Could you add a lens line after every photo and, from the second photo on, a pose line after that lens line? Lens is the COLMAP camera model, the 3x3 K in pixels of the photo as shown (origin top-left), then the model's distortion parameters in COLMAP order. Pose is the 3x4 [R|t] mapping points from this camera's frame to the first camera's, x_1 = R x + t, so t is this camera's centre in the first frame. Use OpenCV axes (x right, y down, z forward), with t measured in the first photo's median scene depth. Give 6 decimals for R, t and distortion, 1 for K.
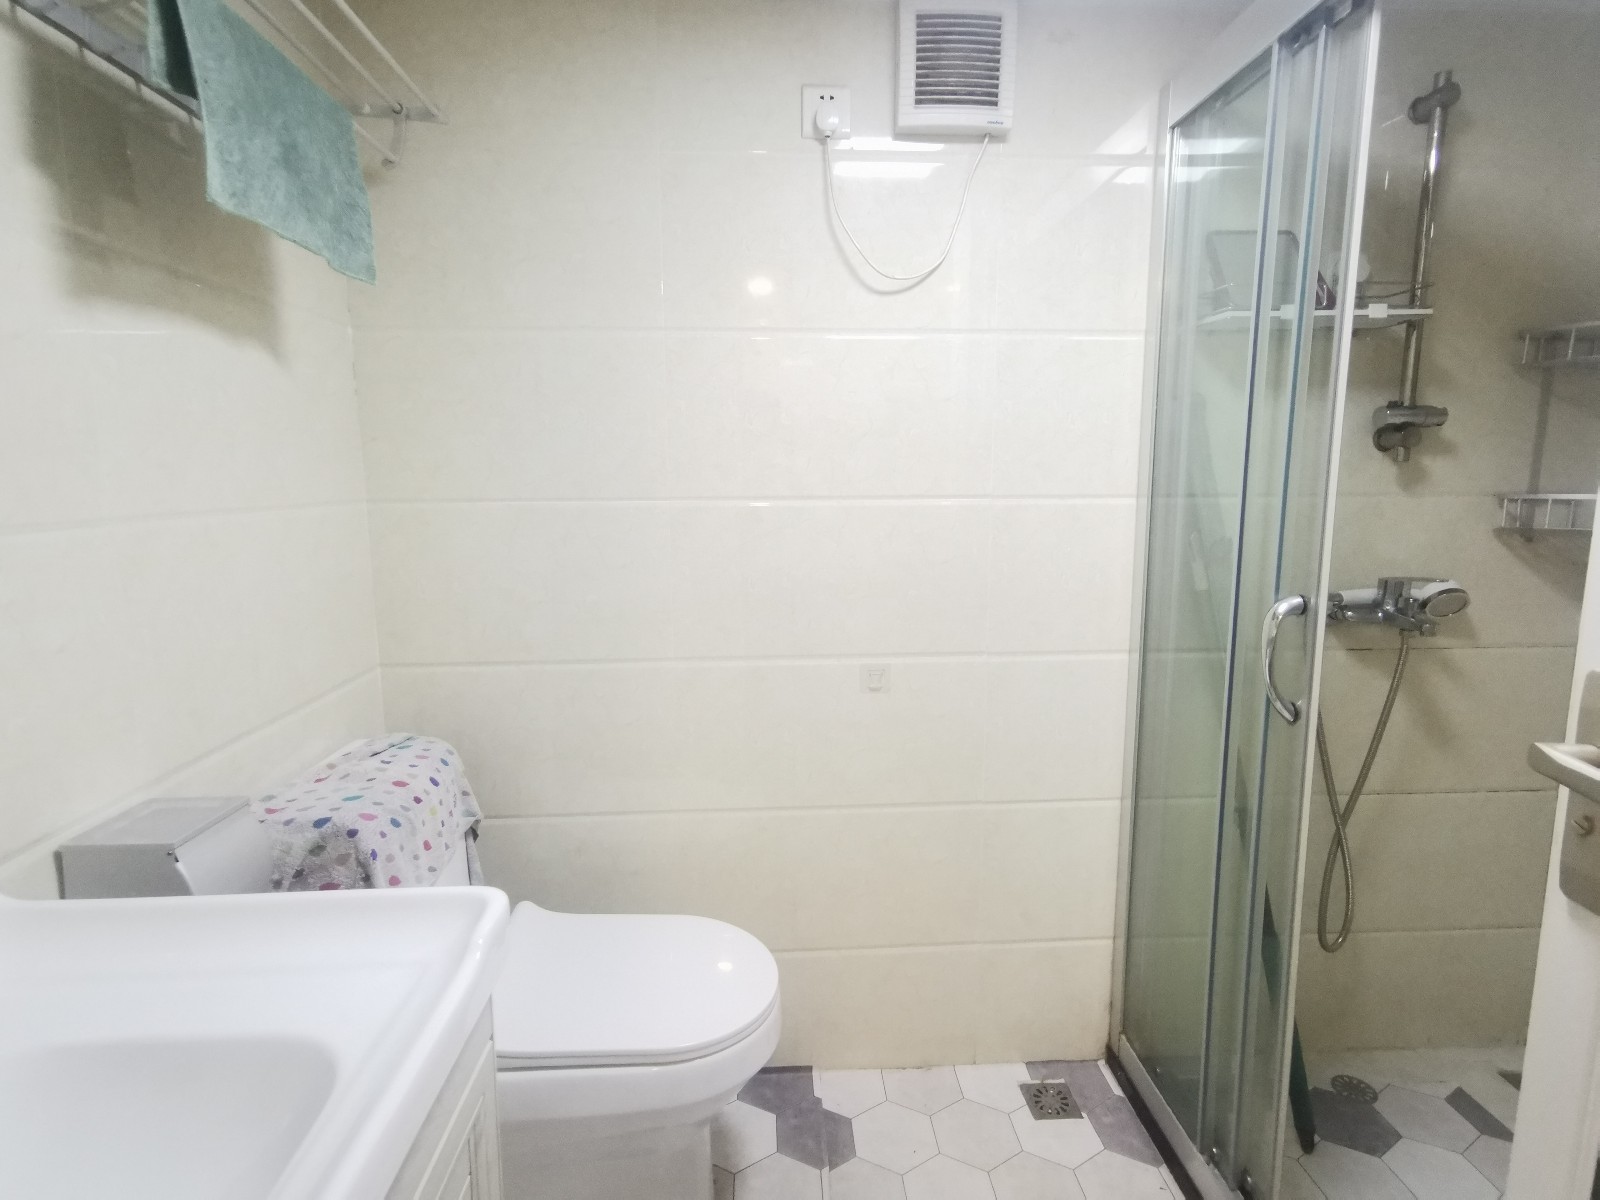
lens RADIAL K [[830.3, 0, 804.6], [0, 830.3, 599.0], [0, 0, 1]] dist [-0.001510, -0.003816]
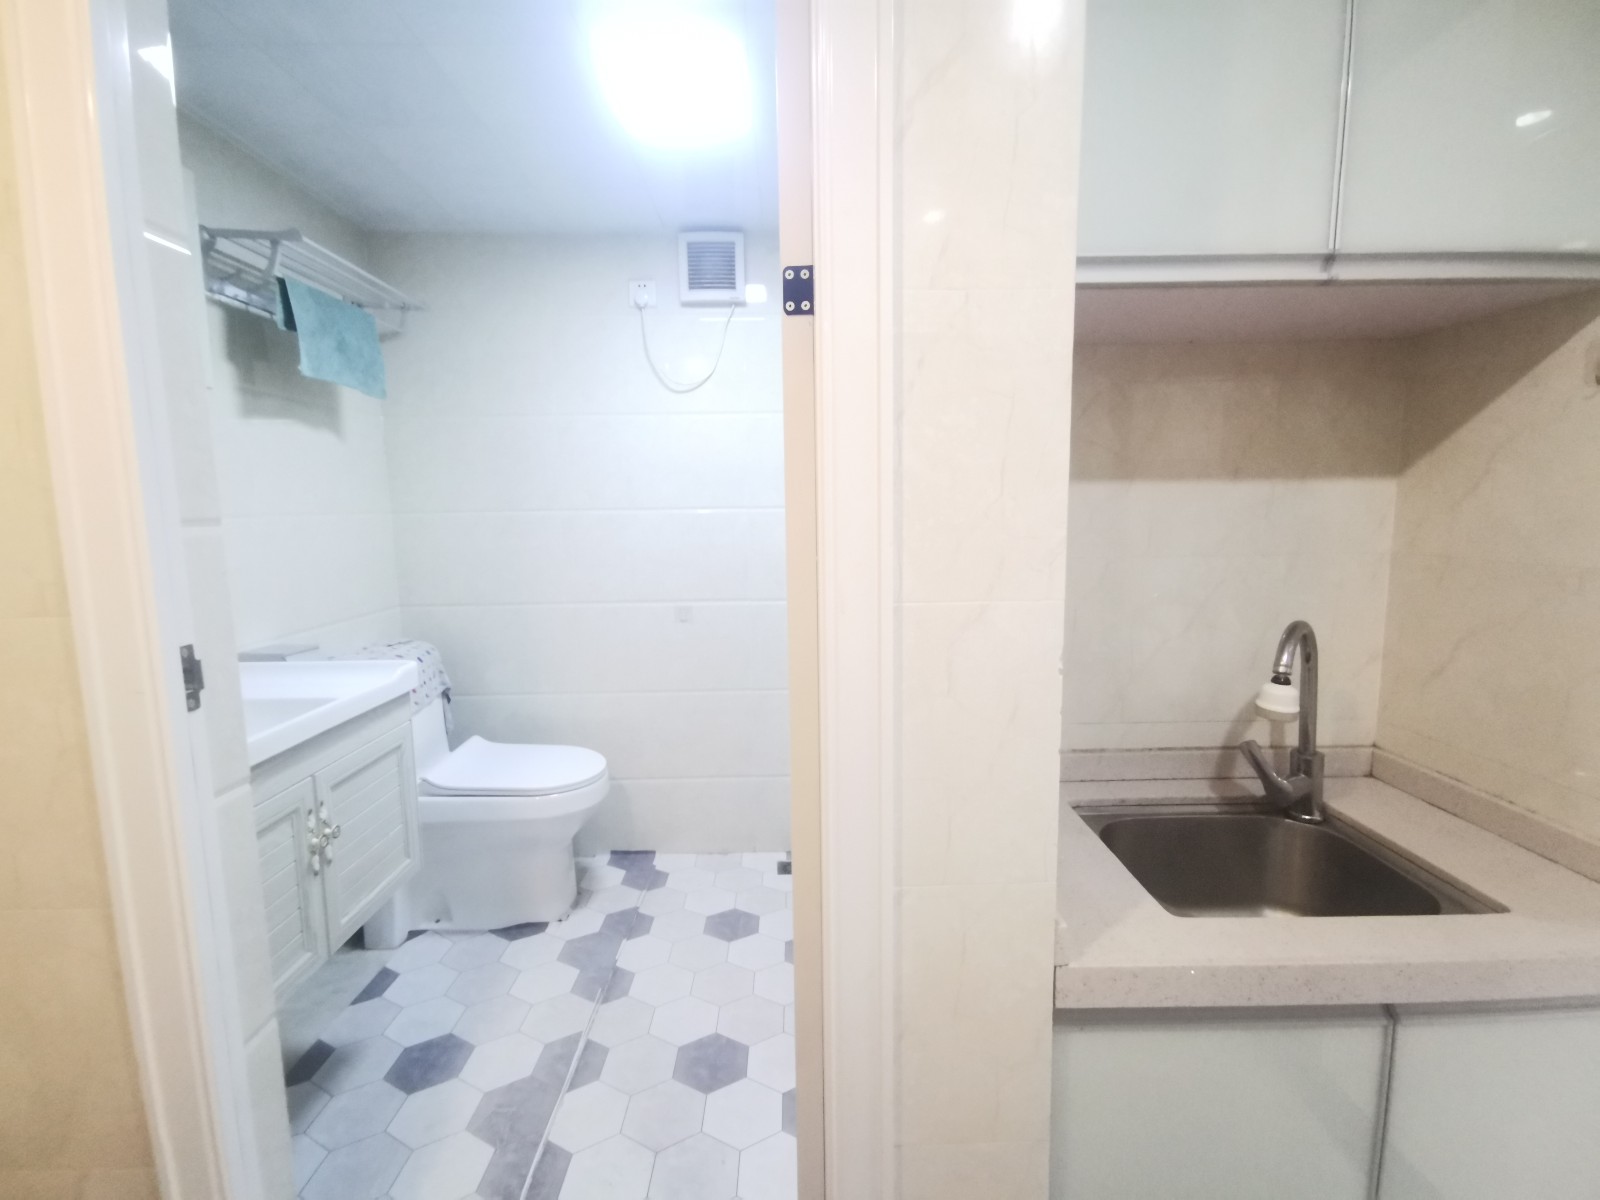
lens RADIAL K [[735.0, 0, 798.0], [0, 735.0, 601.0], [0, 0, 1]] dist [0.001893, 0.001164]
pose [[0.999086, -0.003634, -0.042588, 0.445949], [0.002723, 0.999767, -0.021420, 0.117403], [0.042656, 0.021284, 0.998863, -0.584221]]
